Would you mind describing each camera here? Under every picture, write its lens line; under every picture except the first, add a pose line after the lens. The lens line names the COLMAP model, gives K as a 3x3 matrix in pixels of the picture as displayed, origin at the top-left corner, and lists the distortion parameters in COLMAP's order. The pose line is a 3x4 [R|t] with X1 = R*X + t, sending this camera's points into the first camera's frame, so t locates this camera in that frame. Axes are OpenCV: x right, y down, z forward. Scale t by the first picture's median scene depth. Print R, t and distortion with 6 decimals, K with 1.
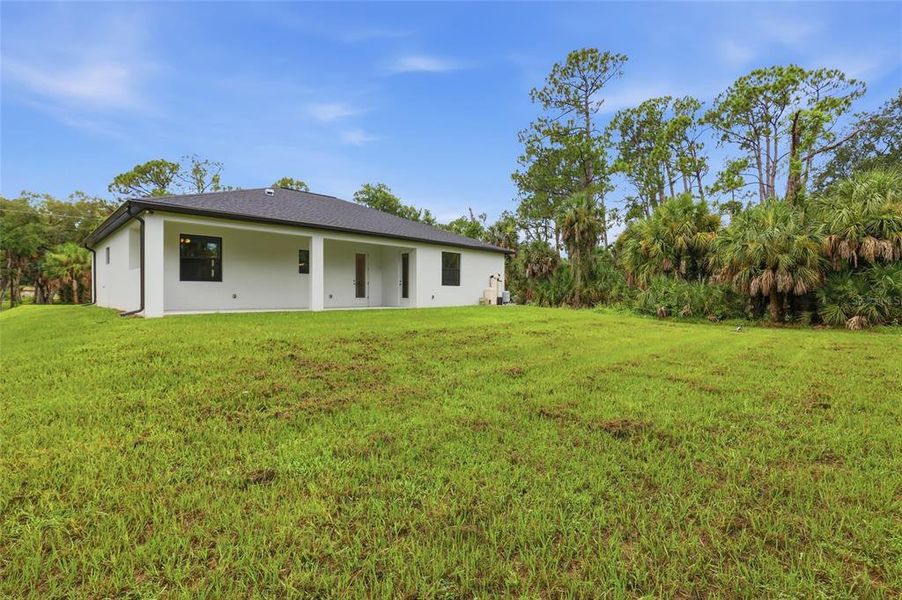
lens RADIAL K [[407.3, 0, 448.4], [0, 407.3, 298.2], [0, 0, 1]] dist [-0.001941, -0.000387]
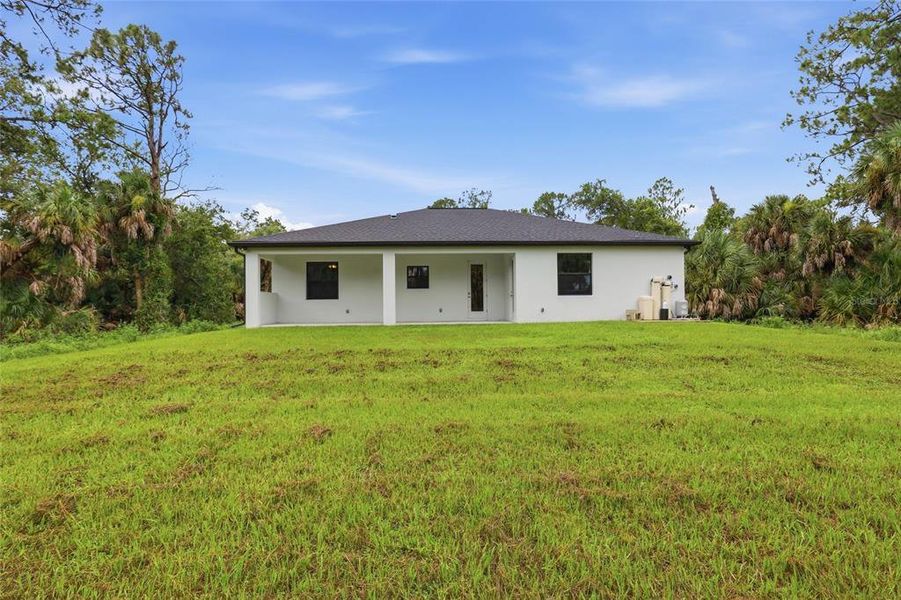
lens RADIAL K [[406.8, 0, 451.3], [0, 406.8, 303.7], [0, 0, 1]] dist [-0.001941, -0.000387]
pose [[0.733426, -0.014816, -0.679607, 0.376340], [0.007524, 0.999878, -0.013678, -0.005281], [0.679727, 0.004919, 0.733448, 0.263788]]
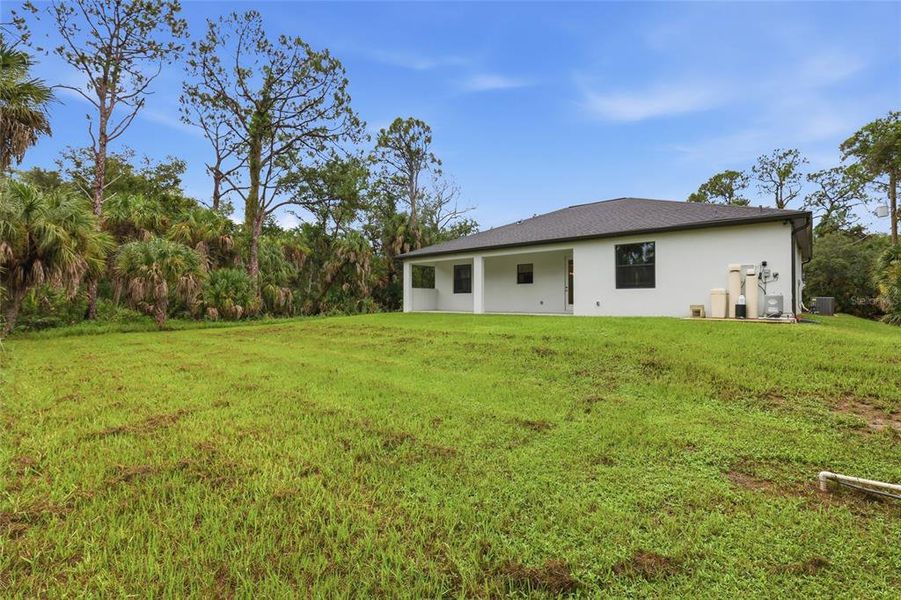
lens RADIAL K [[406.8, 0, 454.0], [0, 406.8, 298.2], [0, 0, 1]] dist [-0.001941, -0.000387]
pose [[0.043296, -0.008688, -0.999025, 0.746182], [-0.008101, 0.999926, -0.009047, -0.003929], [0.999029, 0.008485, 0.043222, 0.657228]]
